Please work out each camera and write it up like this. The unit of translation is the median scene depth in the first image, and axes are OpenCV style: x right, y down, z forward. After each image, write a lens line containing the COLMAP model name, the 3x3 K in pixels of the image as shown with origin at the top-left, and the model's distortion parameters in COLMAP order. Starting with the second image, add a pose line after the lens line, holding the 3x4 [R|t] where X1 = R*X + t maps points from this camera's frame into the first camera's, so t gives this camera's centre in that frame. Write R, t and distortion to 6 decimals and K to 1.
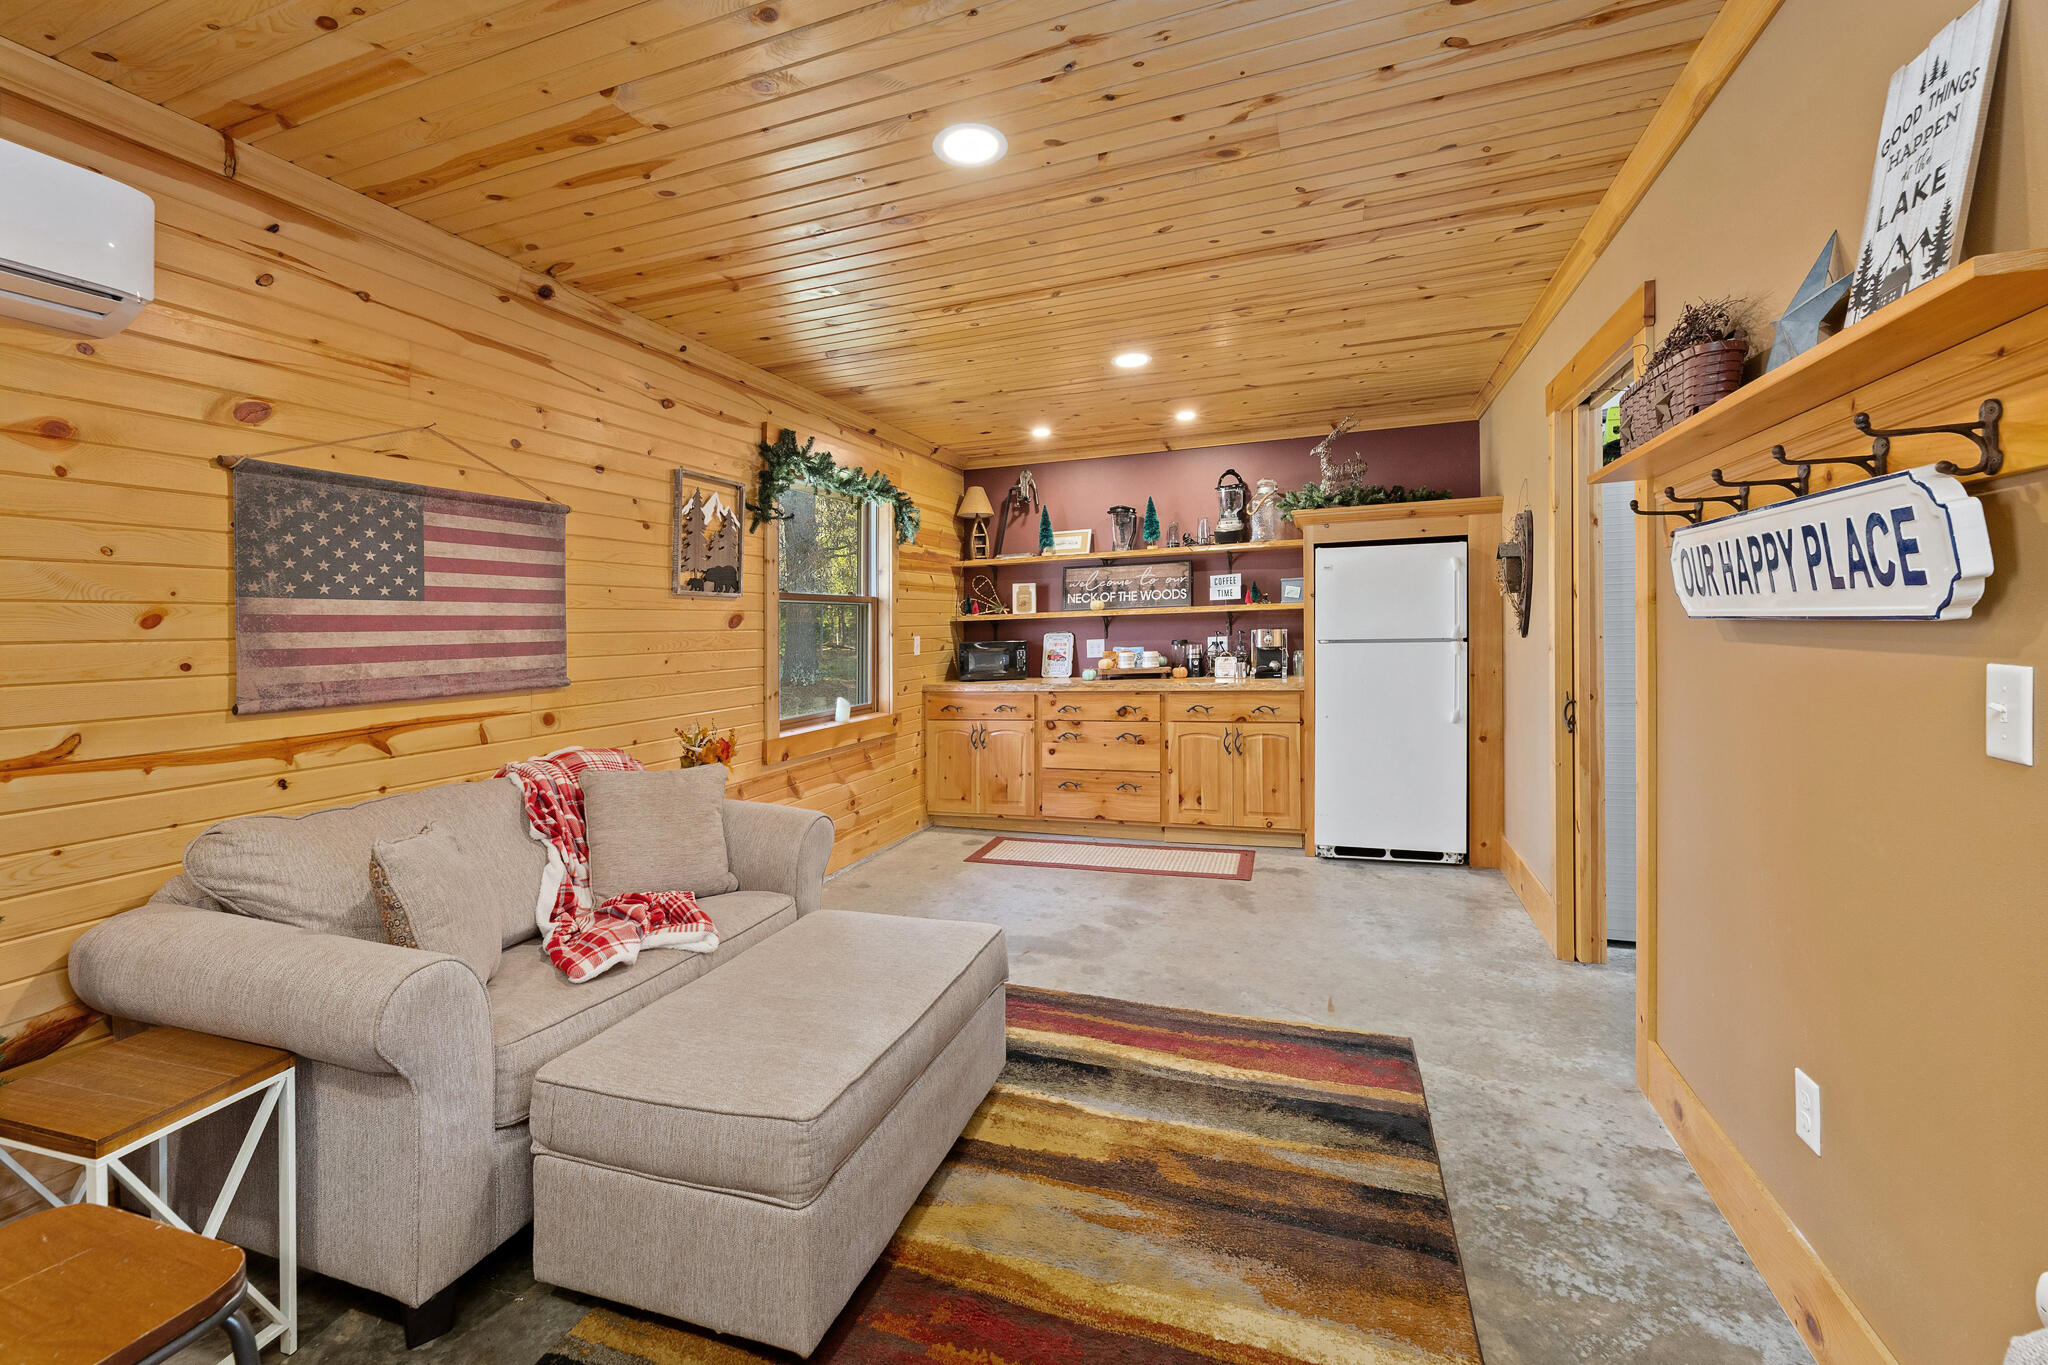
lens RADIAL K [[849.1, 0, 1023.7], [0, 849.1, 670.4], [0, 0, 1]] dist [-0.000352, -0.000131]
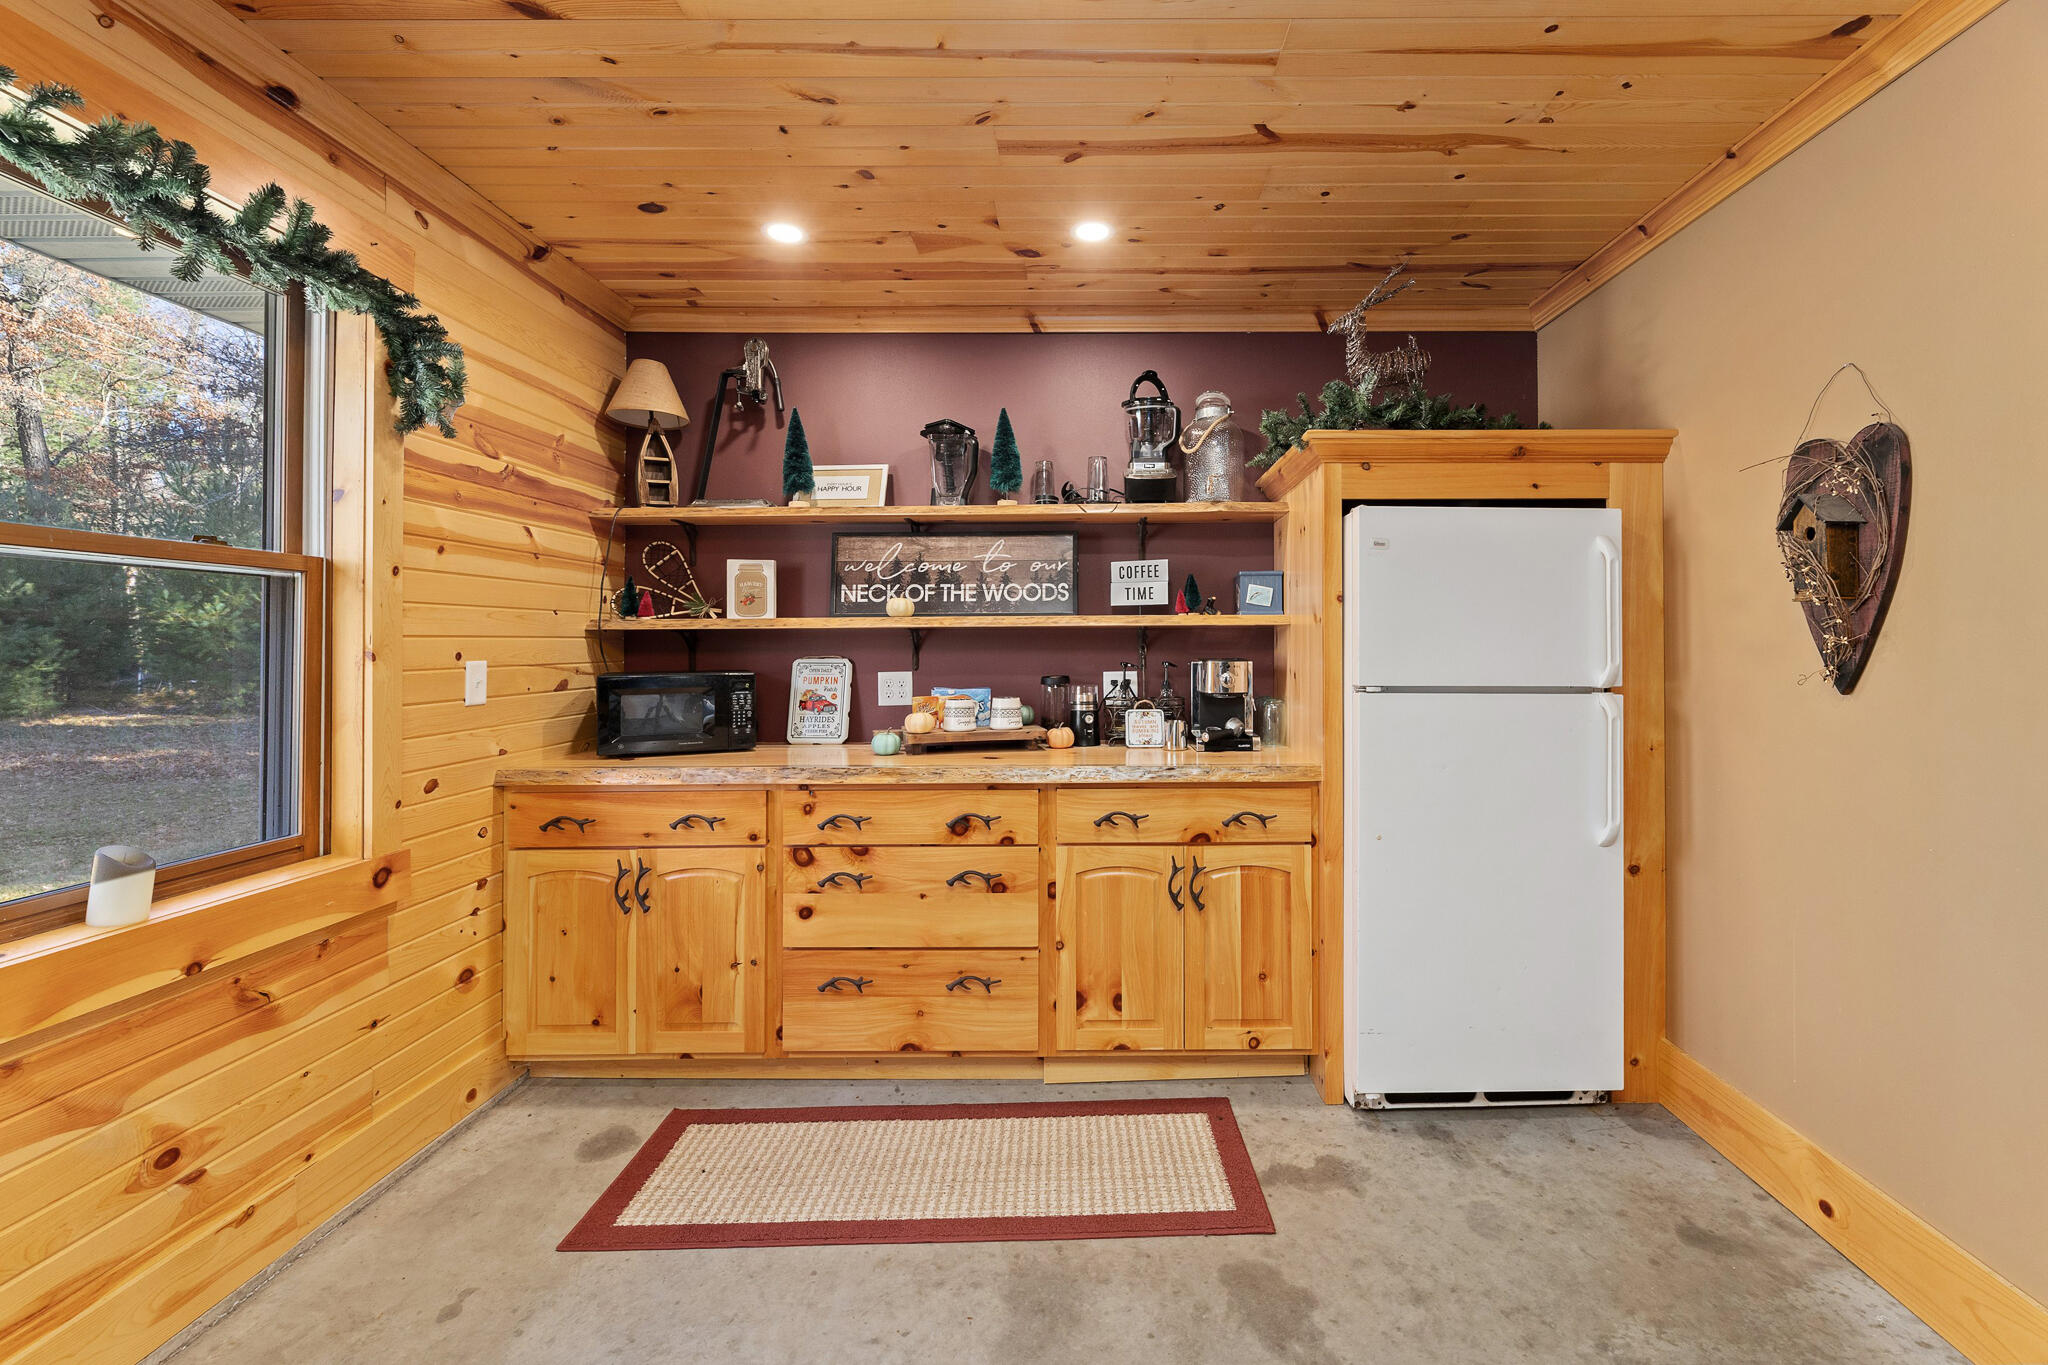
lens RADIAL K [[809.8, 0, 1102.3], [0, 809.8, 690.4], [0, 0, 1]] dist [-0.000708, -0.000177]
pose [[0.932004, 0.005312, 0.362408, 0.022886], [-0.005499, 0.999985, -0.000514, -0.026998], [-0.362405, -0.001514, 0.932019, 0.511612]]
